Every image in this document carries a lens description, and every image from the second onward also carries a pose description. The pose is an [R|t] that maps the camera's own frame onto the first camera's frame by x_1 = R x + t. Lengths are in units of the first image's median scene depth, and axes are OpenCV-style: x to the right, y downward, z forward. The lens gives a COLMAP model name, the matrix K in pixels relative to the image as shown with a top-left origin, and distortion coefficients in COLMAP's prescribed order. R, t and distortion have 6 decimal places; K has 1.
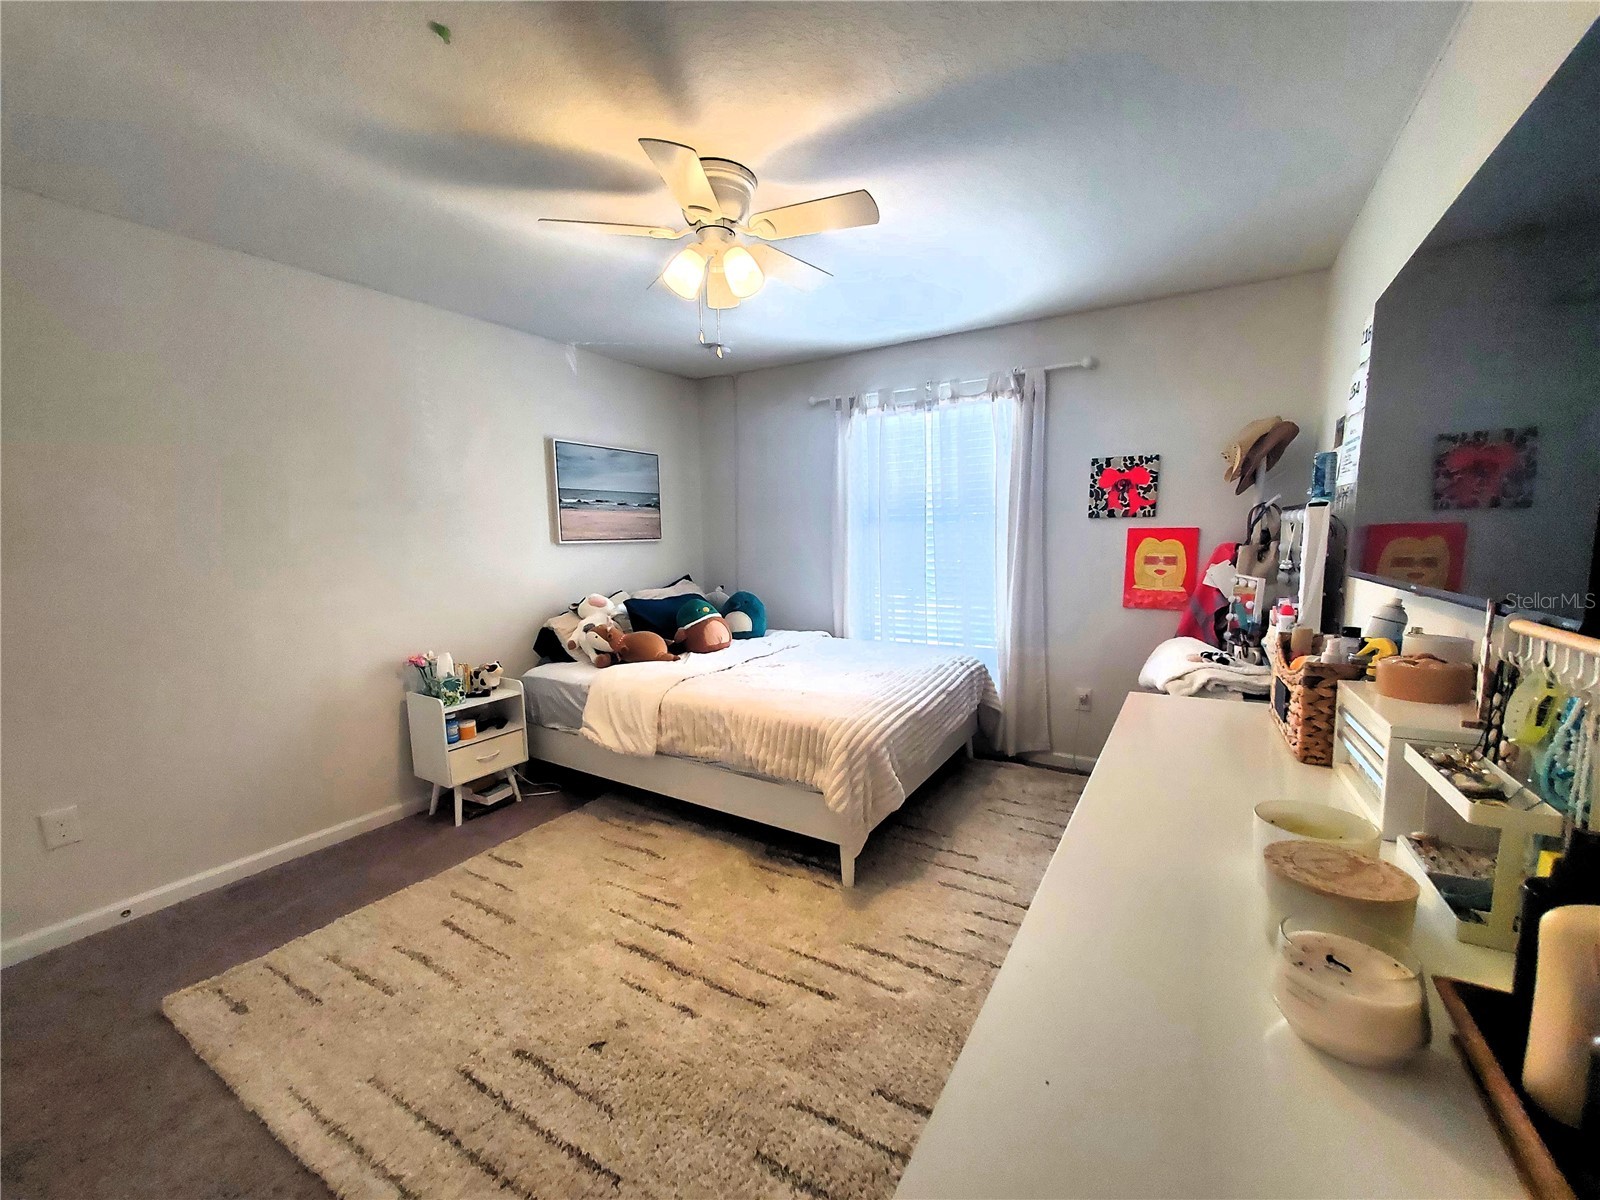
lens RADIAL K [[625.0, 0, 796.4], [0, 625.0, 605.0], [0, 0, 1]] dist [0.002142, 0.000094]
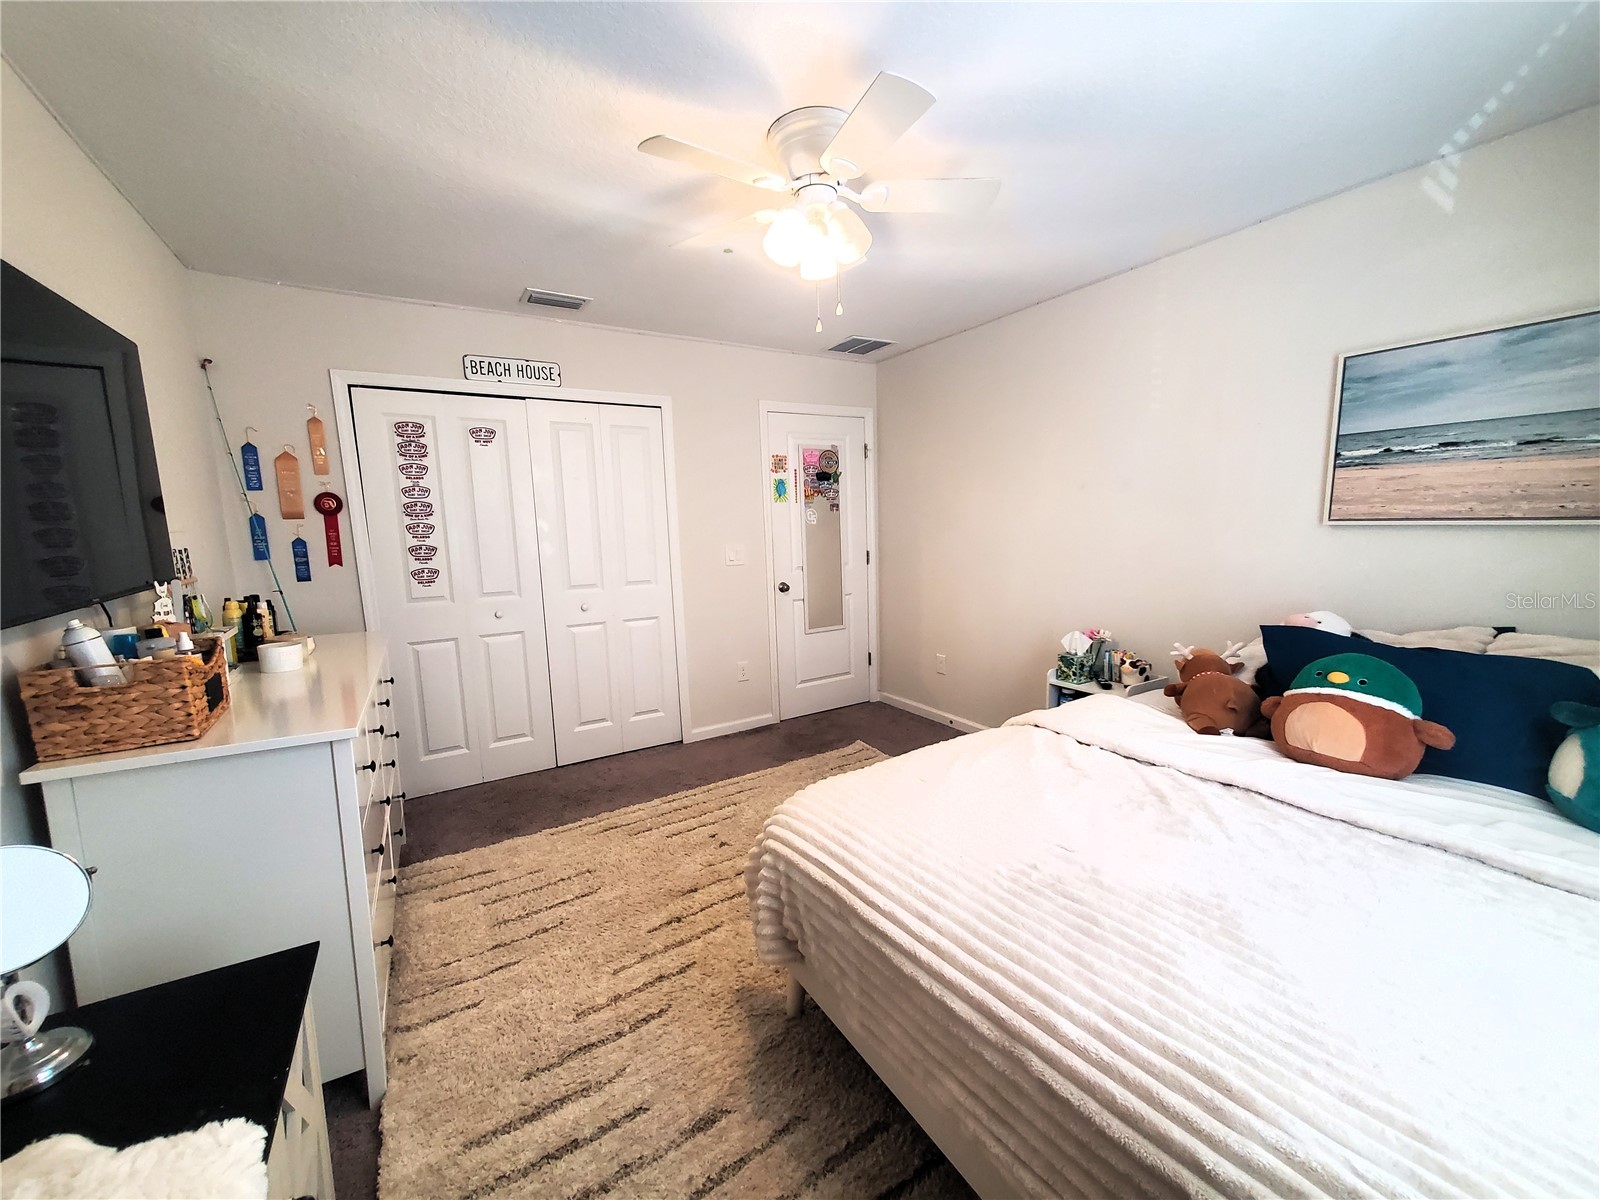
lens RADIAL K [[625.0, 0, 796.4], [0, 625.0, 605.0], [0, 0, 1]] dist [0.002142, 0.000094]
pose [[-0.441460, 0.147792, -0.885026, 0.480094], [-0.075171, 0.976783, 0.200611, -0.118885], [0.894127, 0.155090, -0.420101, 0.900266]]
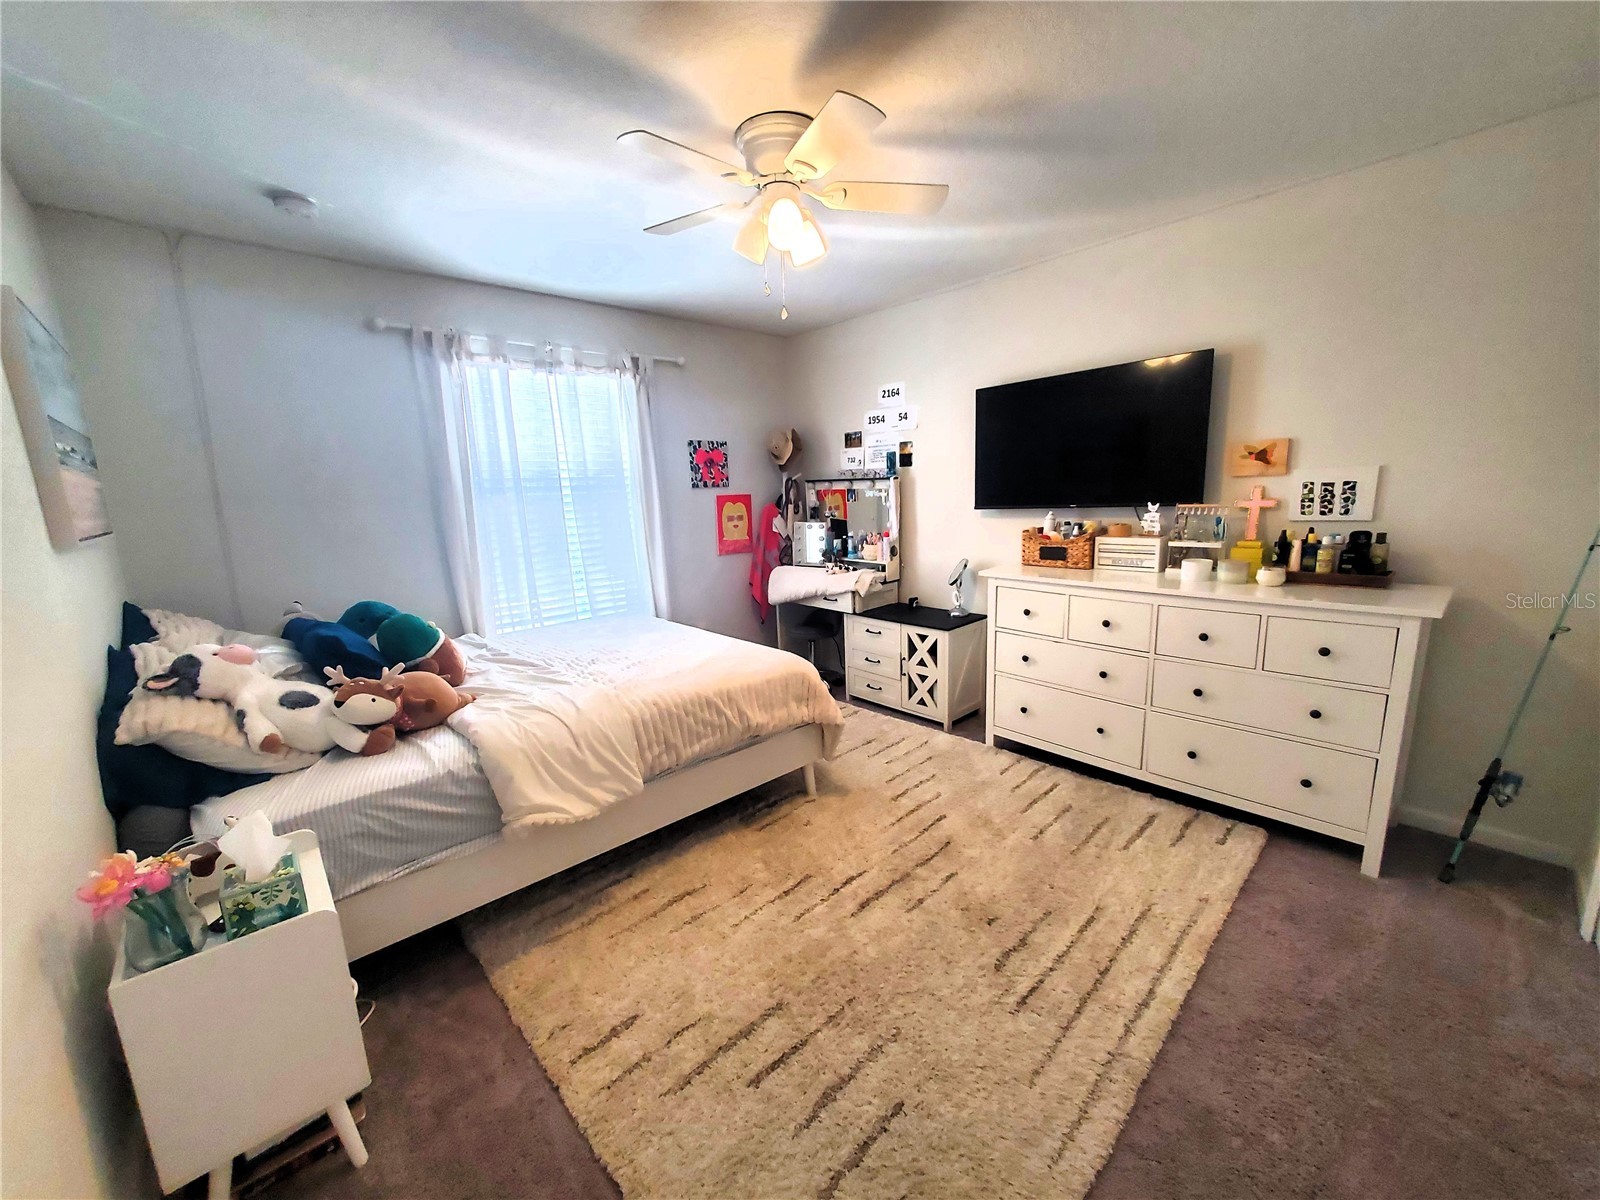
lens RADIAL K [[625.0, 0, 796.4], [0, 625.0, 605.0], [0, 0, 1]] dist [0.002142, 0.000094]
pose [[0.277088, -0.174857, 0.944800, -0.723751], [0.144684, 0.979683, 0.138880, -0.054543], [-0.949889, 0.098215, 0.296758, 0.467495]]
